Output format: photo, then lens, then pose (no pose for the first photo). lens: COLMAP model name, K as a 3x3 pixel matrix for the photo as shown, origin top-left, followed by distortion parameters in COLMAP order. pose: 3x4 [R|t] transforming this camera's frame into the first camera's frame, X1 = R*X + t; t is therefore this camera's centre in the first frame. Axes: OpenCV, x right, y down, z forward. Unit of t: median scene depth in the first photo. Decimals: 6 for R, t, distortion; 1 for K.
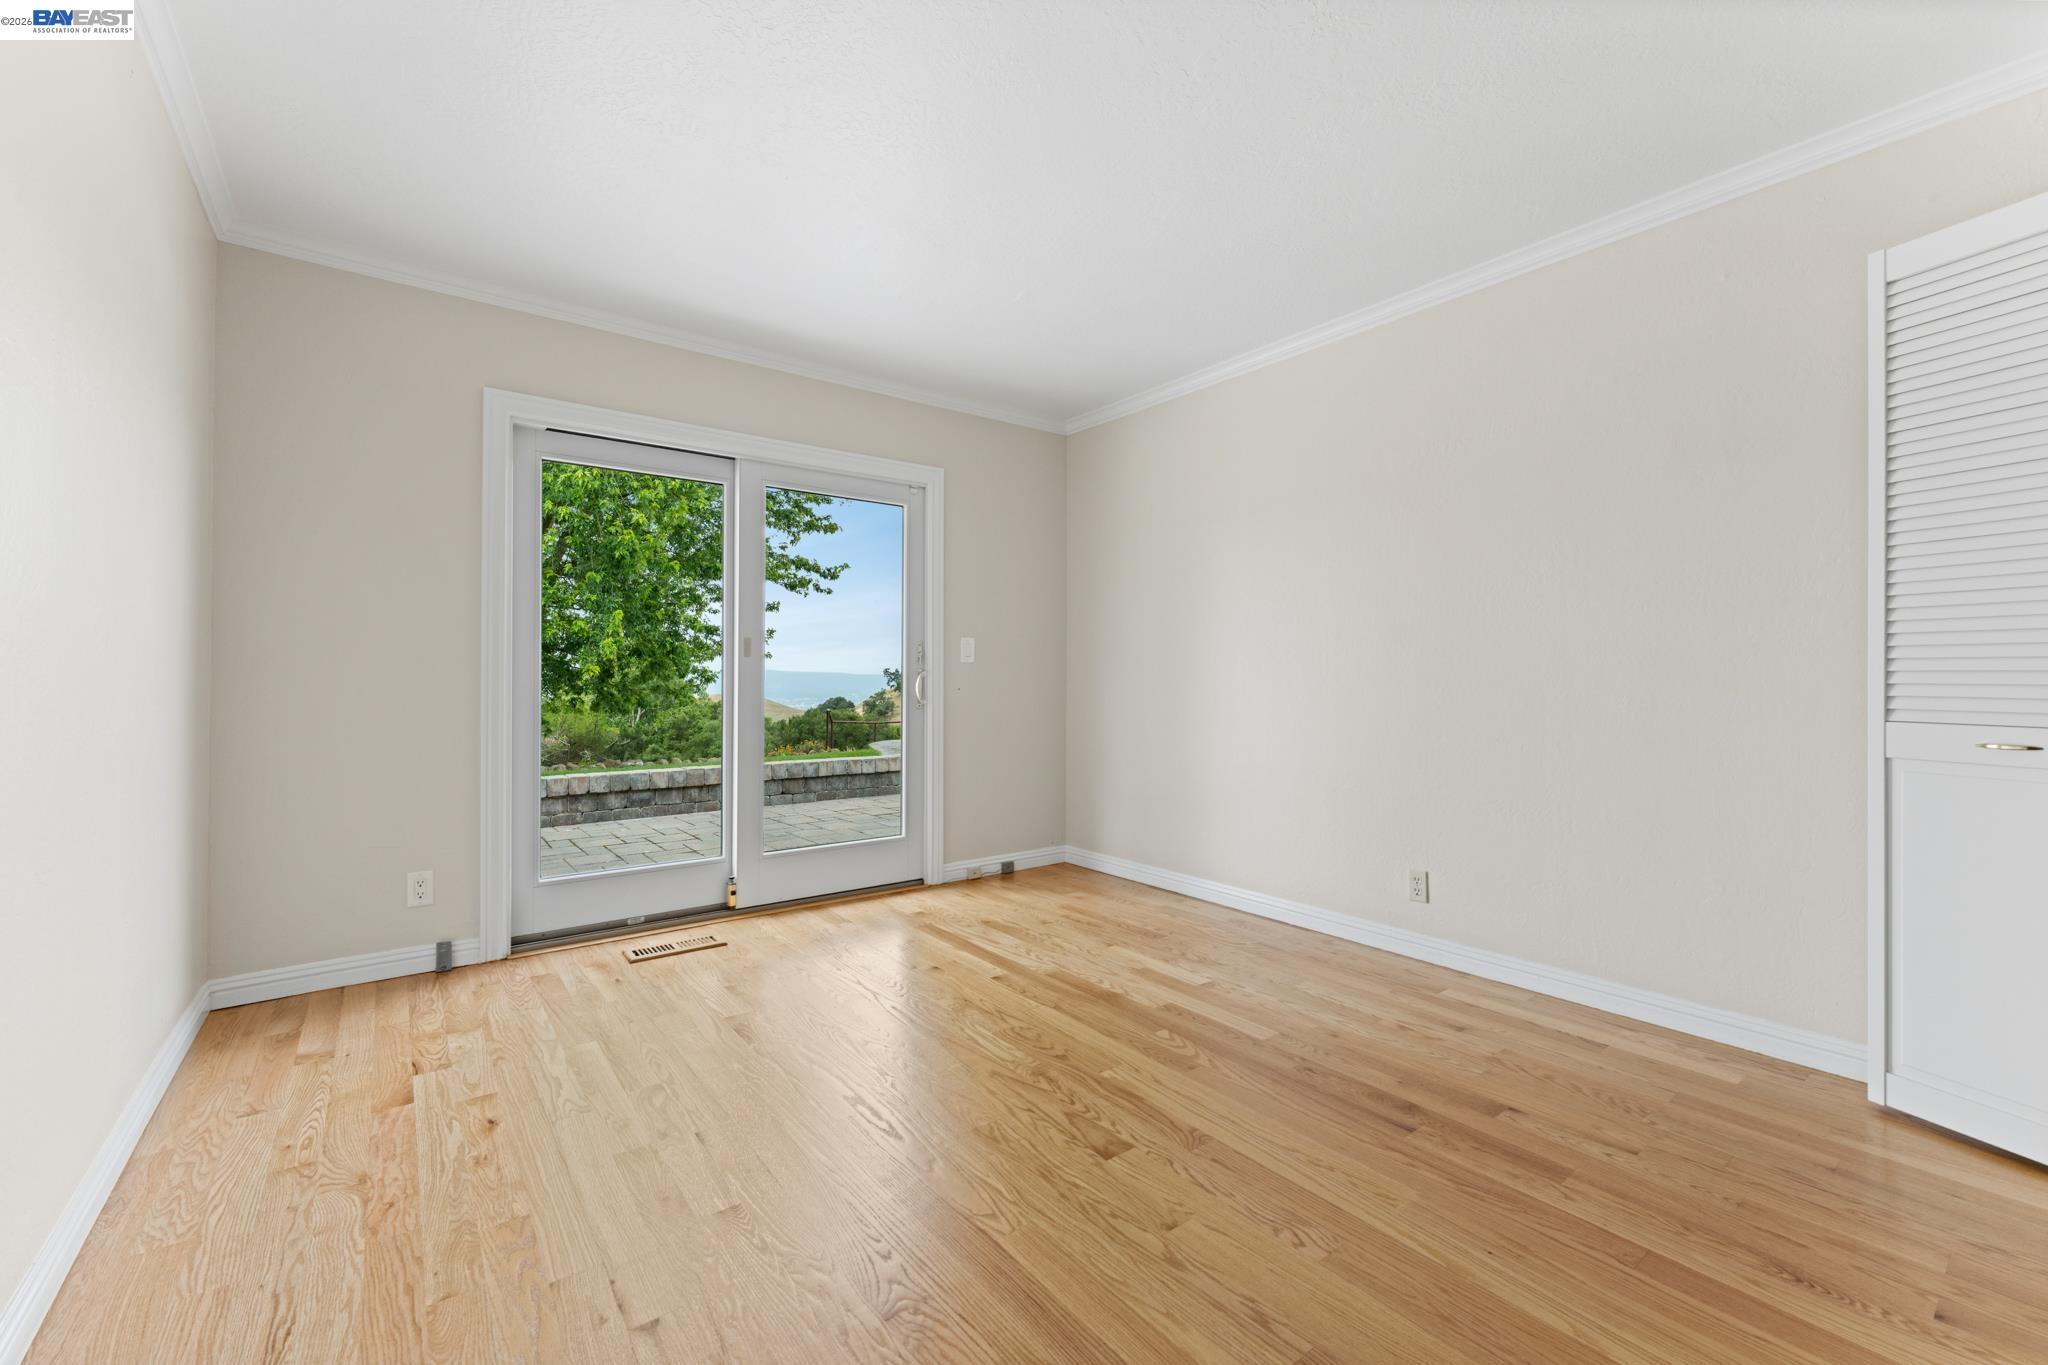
lens RADIAL K [[826.5, 0, 1020.2], [0, 826.5, 676.8], [0, 0, 1]] dist [-0.014079, -0.001646]
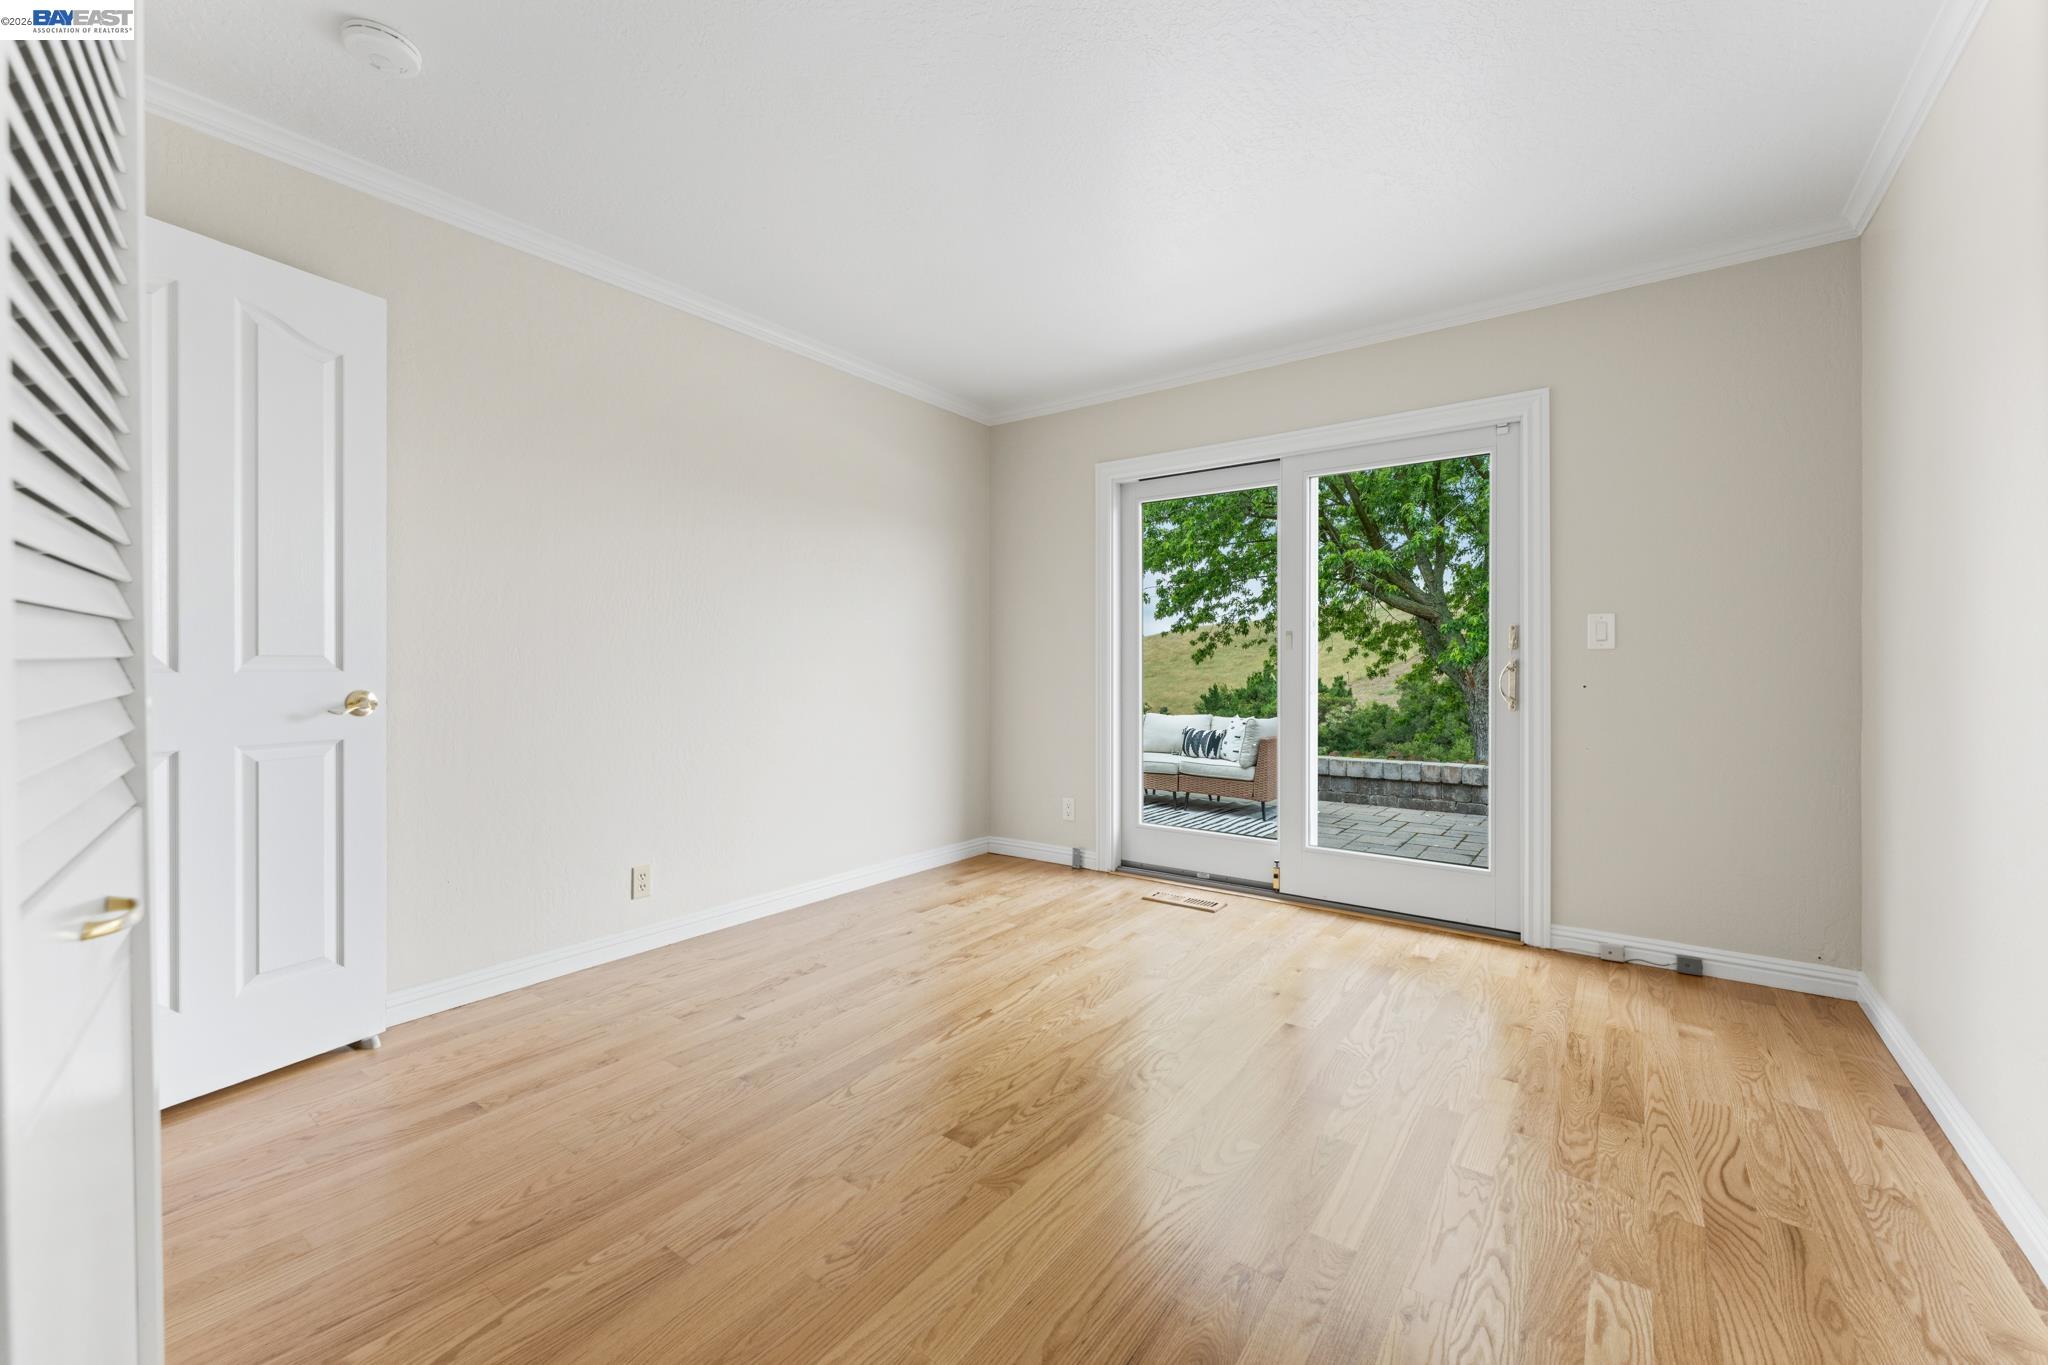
lens RADIAL K [[826.5, 0, 1023.5], [0, 826.5, 664.5], [0, 0, 1]] dist [-0.014079, -0.001646]
pose [[0.275388, -0.002726, -0.961329, 0.569089], [0.000276, 0.999996, -0.002756, -0.002560], [0.961333, 0.000494, 0.275388, 0.406883]]
